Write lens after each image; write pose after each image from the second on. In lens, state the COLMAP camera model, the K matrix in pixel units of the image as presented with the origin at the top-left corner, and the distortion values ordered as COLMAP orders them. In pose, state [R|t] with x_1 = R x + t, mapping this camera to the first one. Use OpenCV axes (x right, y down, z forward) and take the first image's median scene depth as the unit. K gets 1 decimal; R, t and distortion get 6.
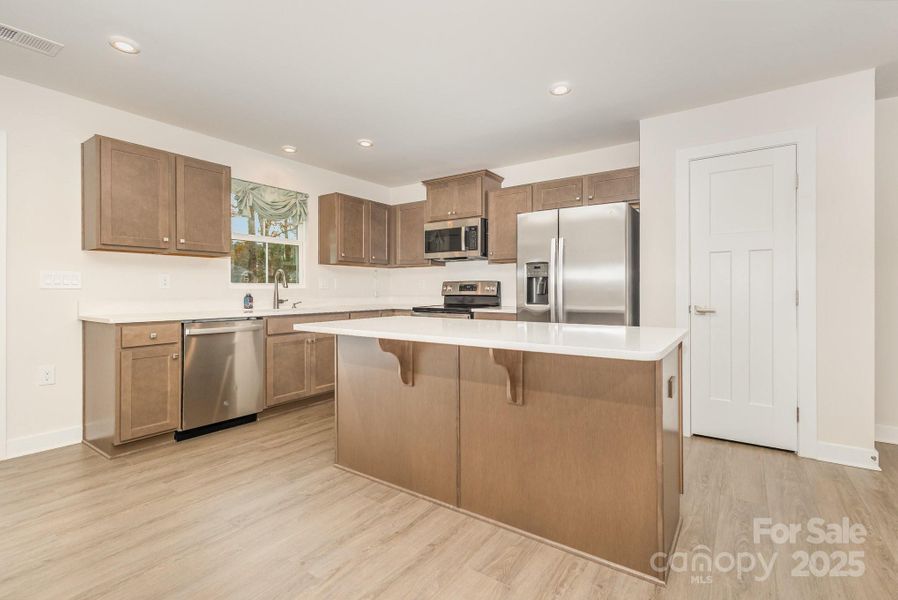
lens RADIAL K [[412.3, 0, 440.8], [0, 412.3, 294.3], [0, 0, 1]] dist [0.001802, 0.003841]
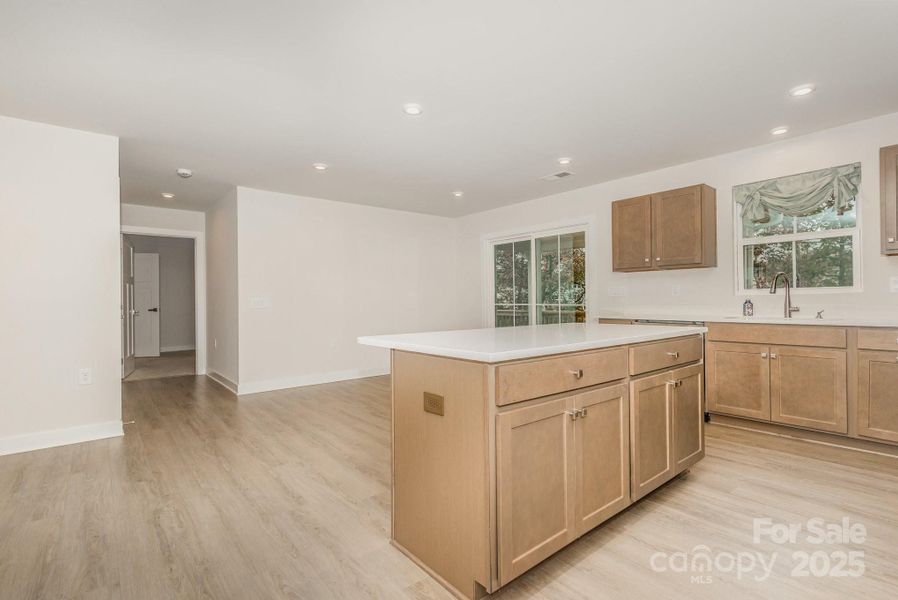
lens RADIAL K [[412.3, 0, 453.5], [0, 412.3, 296.0], [0, 0, 1]] dist [0.001802, 0.003841]
pose [[-0.236490, -0.012985, -0.971547, 0.705719], [-0.002272, 0.999915, -0.012812, 0.003370], [0.971631, -0.000823, -0.236499, 0.617673]]
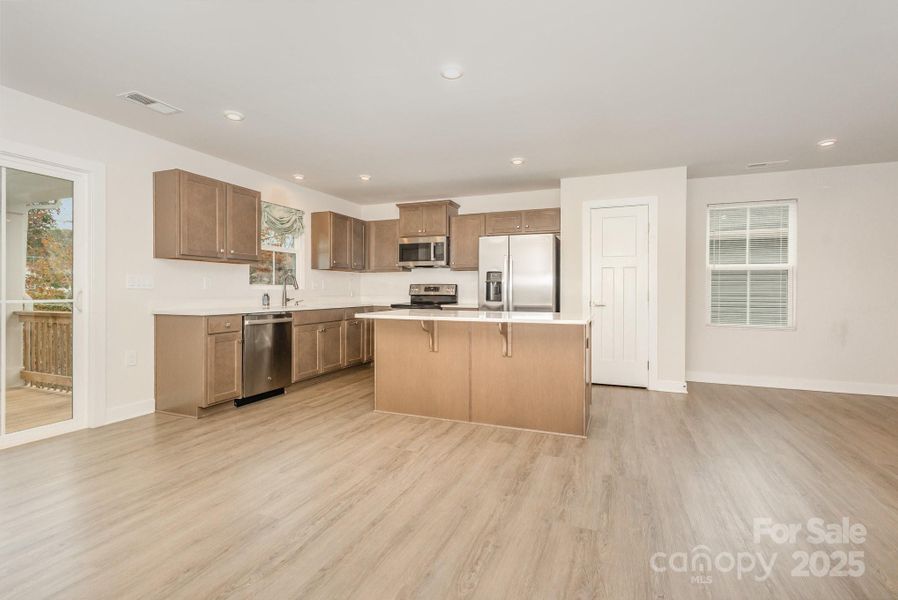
lens RADIAL K [[412.3, 0, 445.4], [0, 412.3, 290.1], [0, 0, 1]] dist [0.001802, 0.003841]
pose [[0.974309, 0.003555, 0.225188, -0.244893], [-0.000793, 0.999923, -0.012350, 0.003530], [-0.225214, 0.011855, 0.974237, -0.342129]]
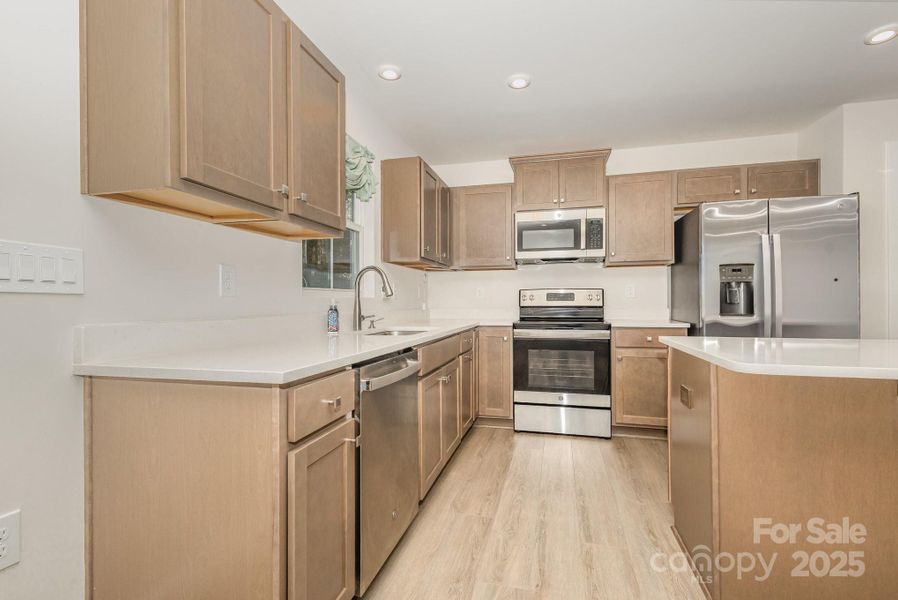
lens RADIAL K [[412.3, 0, 450.6], [0, 412.3, 308.9], [0, 0, 1]] dist [0.001802, 0.003841]
pose [[0.934200, -0.010810, 0.356586, -0.572053], [0.009053, 0.999937, 0.006596, 0.000549], [-0.356635, -0.002934, 0.934239, 0.439067]]
